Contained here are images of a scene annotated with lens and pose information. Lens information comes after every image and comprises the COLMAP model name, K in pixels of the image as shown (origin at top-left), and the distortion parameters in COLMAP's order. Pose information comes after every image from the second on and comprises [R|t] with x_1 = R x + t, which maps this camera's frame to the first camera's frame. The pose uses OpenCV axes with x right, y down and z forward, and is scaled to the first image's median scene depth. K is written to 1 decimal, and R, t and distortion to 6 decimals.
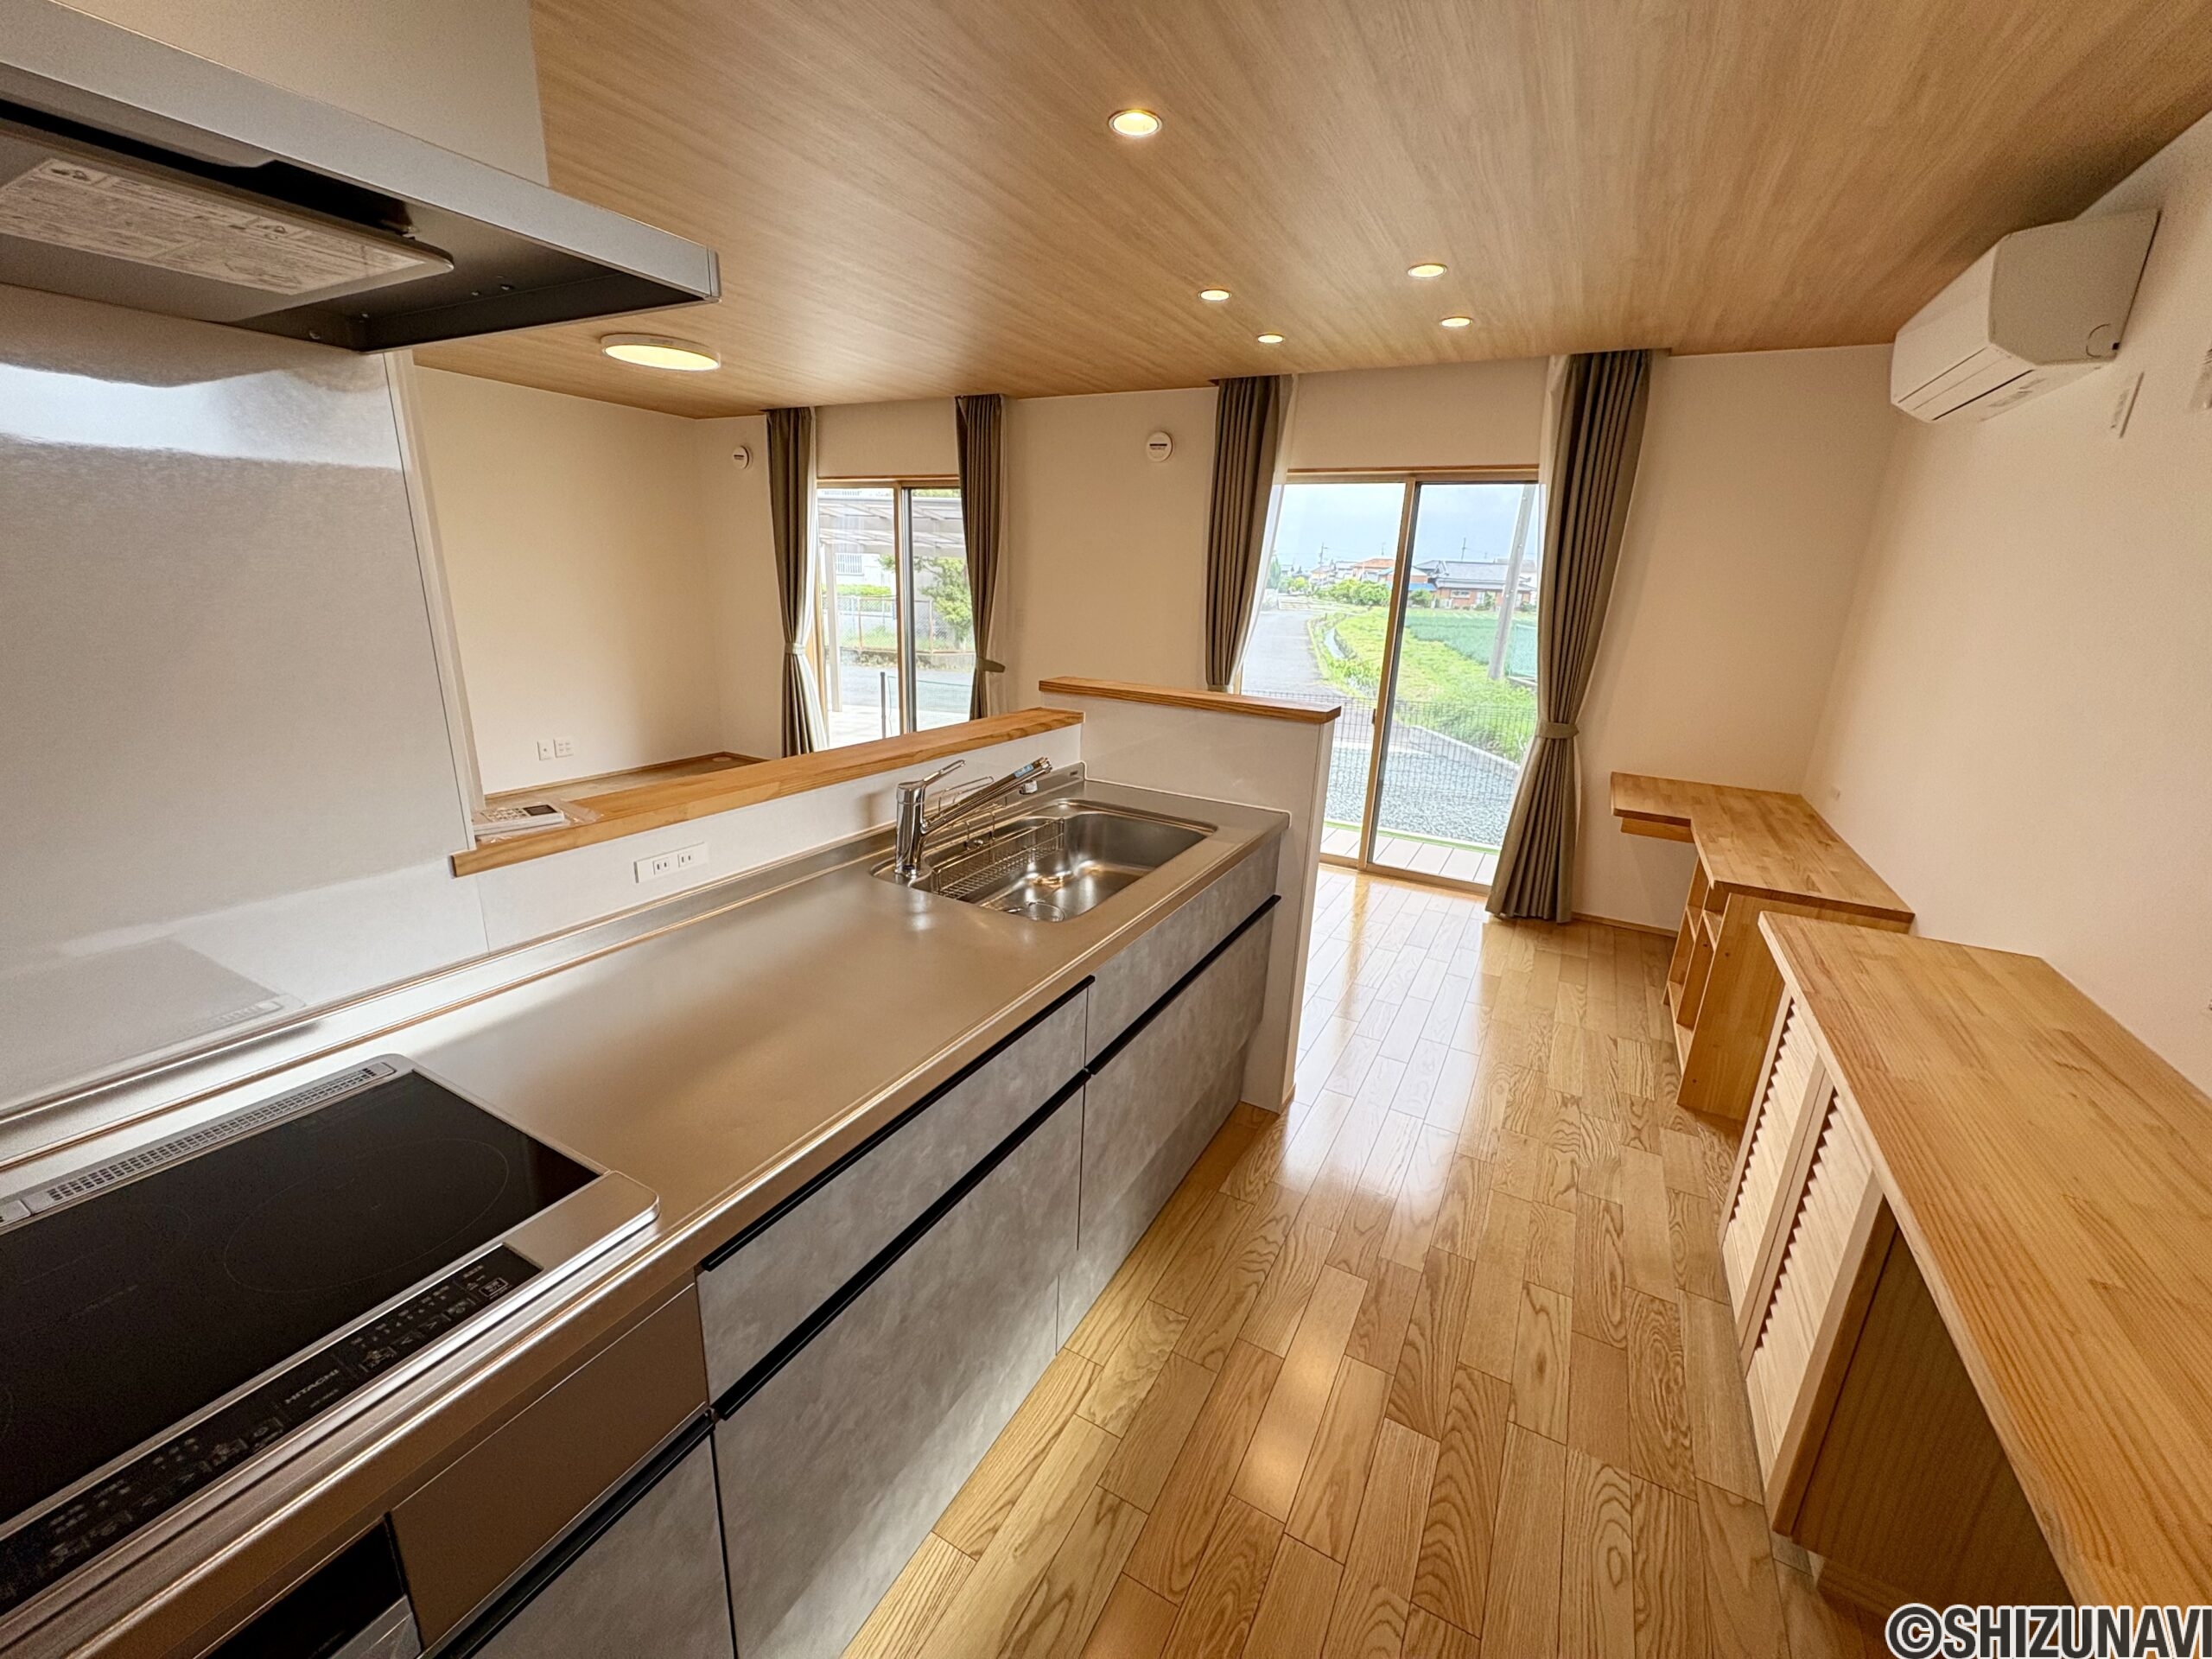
lens RADIAL K [[881.2, 0, 1106.0], [0, 881.2, 829.5], [0, 0, 1]] dist [-0.000180, 0.000042]
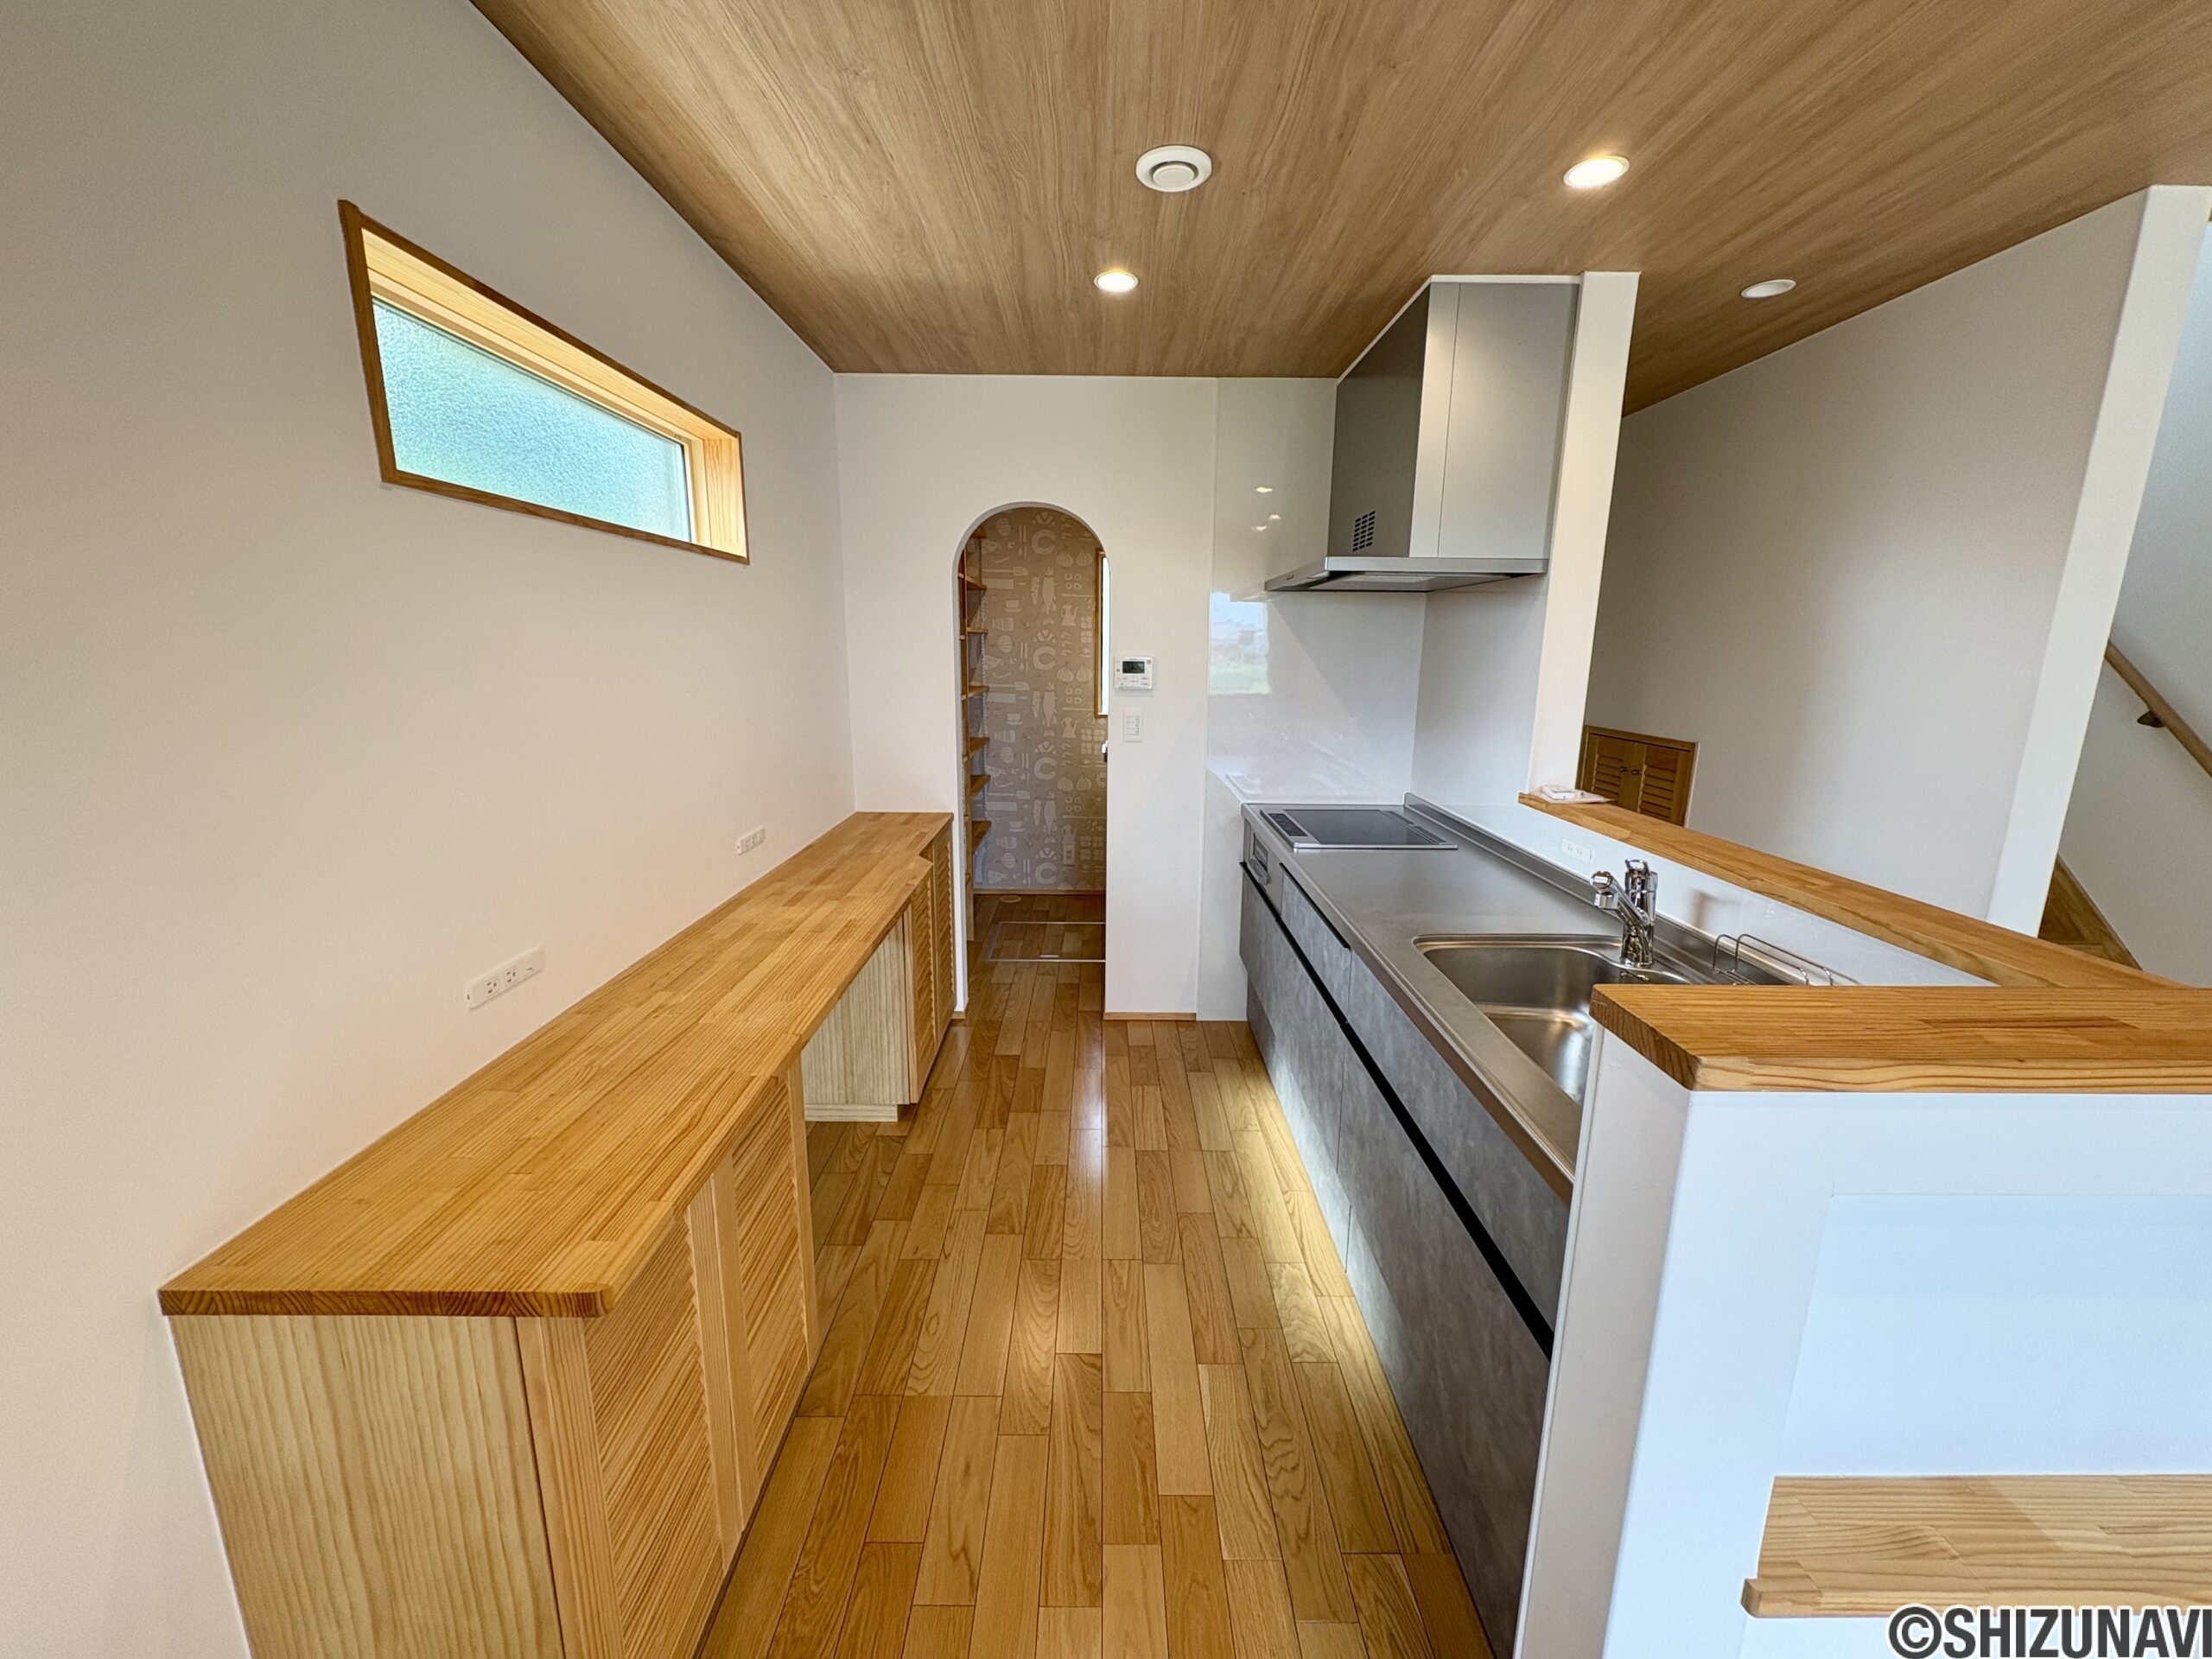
lens RADIAL K [[881.2, 0, 1106.0], [0, 881.2, 829.5], [0, 0, 1]] dist [-0.000180, 0.000042]
pose [[-0.872078, 0.050993, -0.486703, 0.747377], [-0.185885, 0.885496, 0.425844, -0.385600], [0.452689, 0.461840, -0.762743, 1.393896]]
